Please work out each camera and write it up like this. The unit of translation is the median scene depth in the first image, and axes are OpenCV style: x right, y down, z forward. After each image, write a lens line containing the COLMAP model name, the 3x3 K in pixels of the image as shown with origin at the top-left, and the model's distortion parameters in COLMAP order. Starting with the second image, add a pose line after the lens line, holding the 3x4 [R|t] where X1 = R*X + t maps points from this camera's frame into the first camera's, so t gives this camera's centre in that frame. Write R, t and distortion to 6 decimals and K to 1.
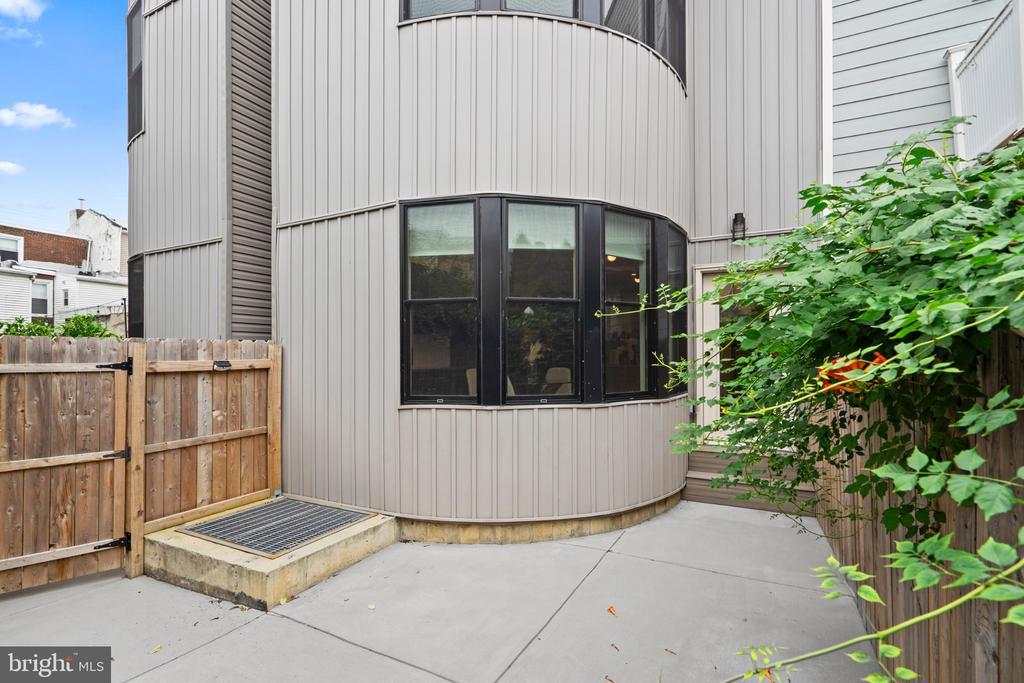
lens RADIAL K [[468.3, 0, 503.5], [0, 468.3, 351.3], [0, 0, 1]] dist [-0.003662, 0.002682]
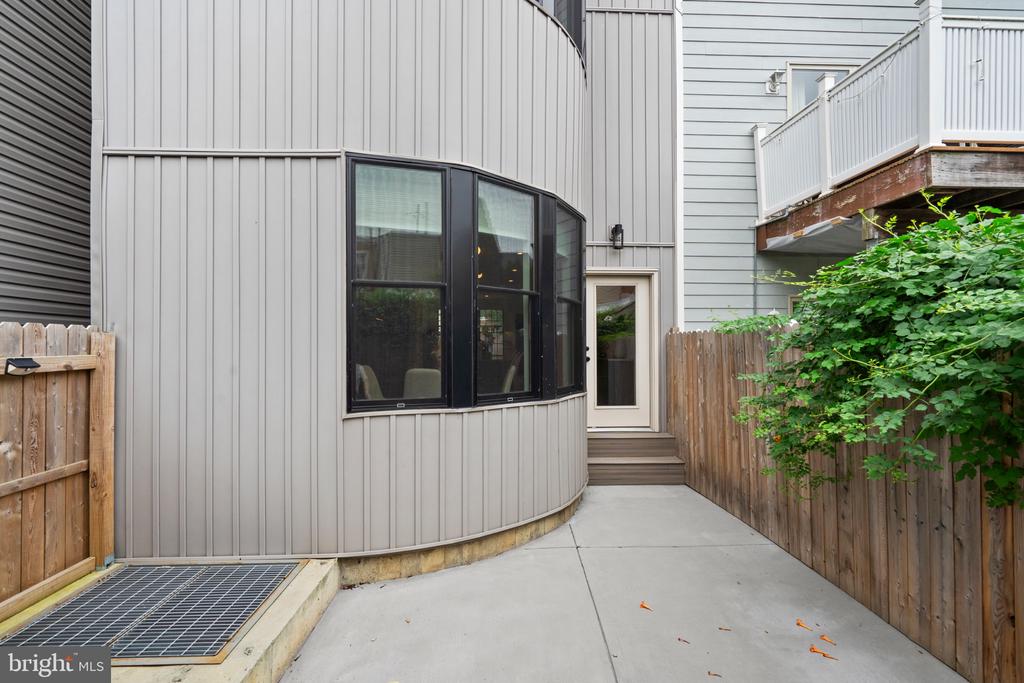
lens RADIAL K [[468.3, 0, 507.5], [0, 468.3, 343.8], [0, 0, 1]] dist [-0.003662, 0.002682]
pose [[0.875048, 0.008915, 0.483954, -0.359161], [-0.006489, 0.999957, -0.006689, 0.002073], [-0.483992, 0.002713, 0.875068, 0.184856]]
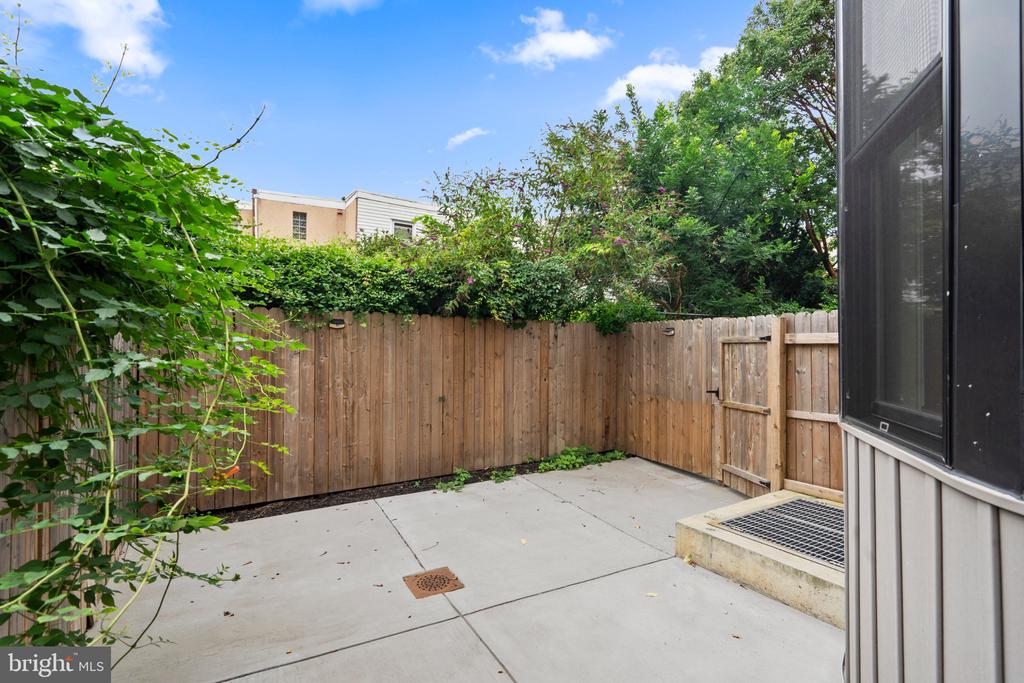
lens RADIAL K [[468.3, 0, 513.6], [0, 468.3, 342.6], [0, 0, 1]] dist [-0.003662, 0.002682]
pose [[-0.502567, -0.010357, -0.864477, 0.466146], [0.003135, 0.999900, -0.013802, 0.049933], [0.864533, -0.009646, -0.502484, 0.889569]]
